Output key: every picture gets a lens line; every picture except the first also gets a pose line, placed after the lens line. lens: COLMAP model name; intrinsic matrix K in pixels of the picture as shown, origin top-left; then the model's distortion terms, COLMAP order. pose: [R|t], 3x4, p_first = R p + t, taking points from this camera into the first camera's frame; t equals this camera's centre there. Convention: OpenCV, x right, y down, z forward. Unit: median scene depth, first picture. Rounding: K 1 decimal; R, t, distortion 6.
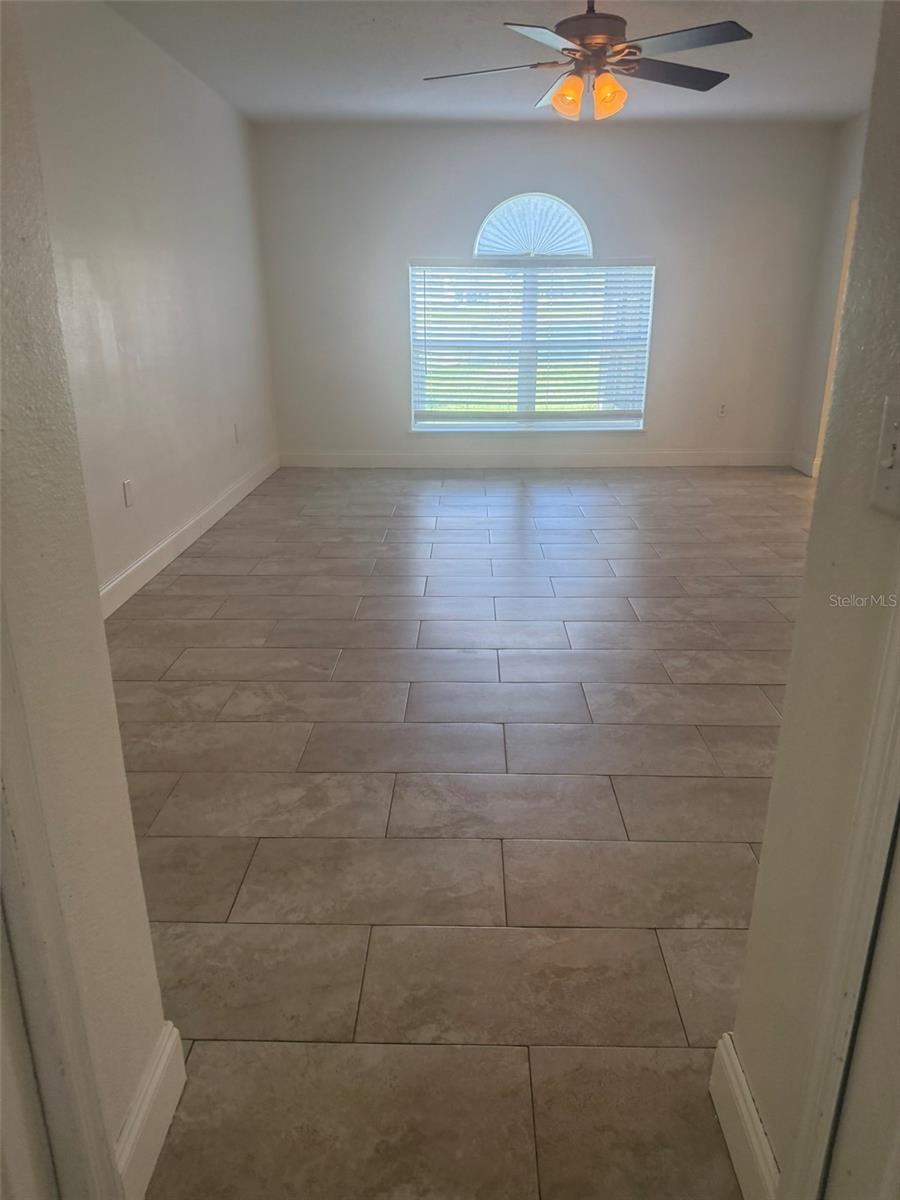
lens RADIAL K [[850.3, 0, 450.0], [0, 850.3, 600.0], [0, 0, 1]] dist [0.127920, -0.180443]
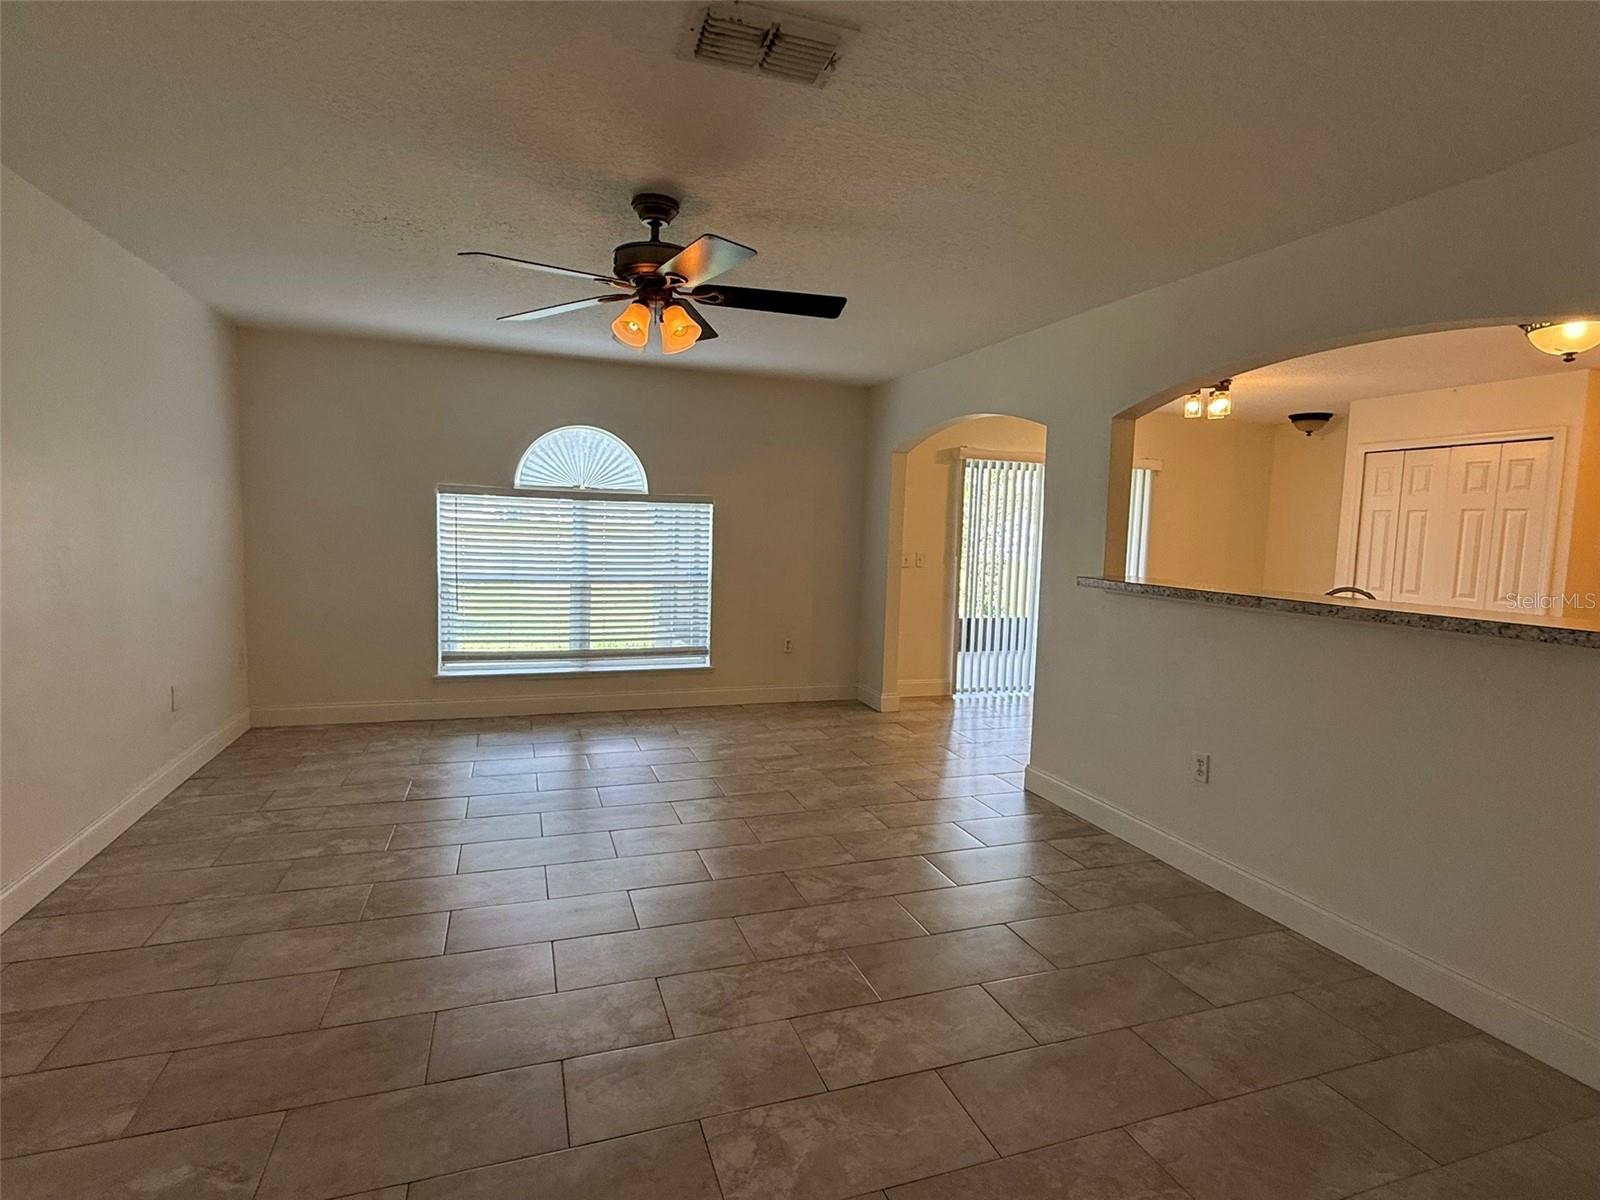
lens RADIAL K [[831.4, 0, 800.9], [0, 831.4, 598.4], [0, 0, 1]] dist [0.000994, -0.000174]
pose [[0.936683, -0.001232, 0.350176, 0.002707], [0.085077, 0.970833, -0.224156, -0.069470], [-0.339686, 0.239755, 0.909467, 0.151376]]
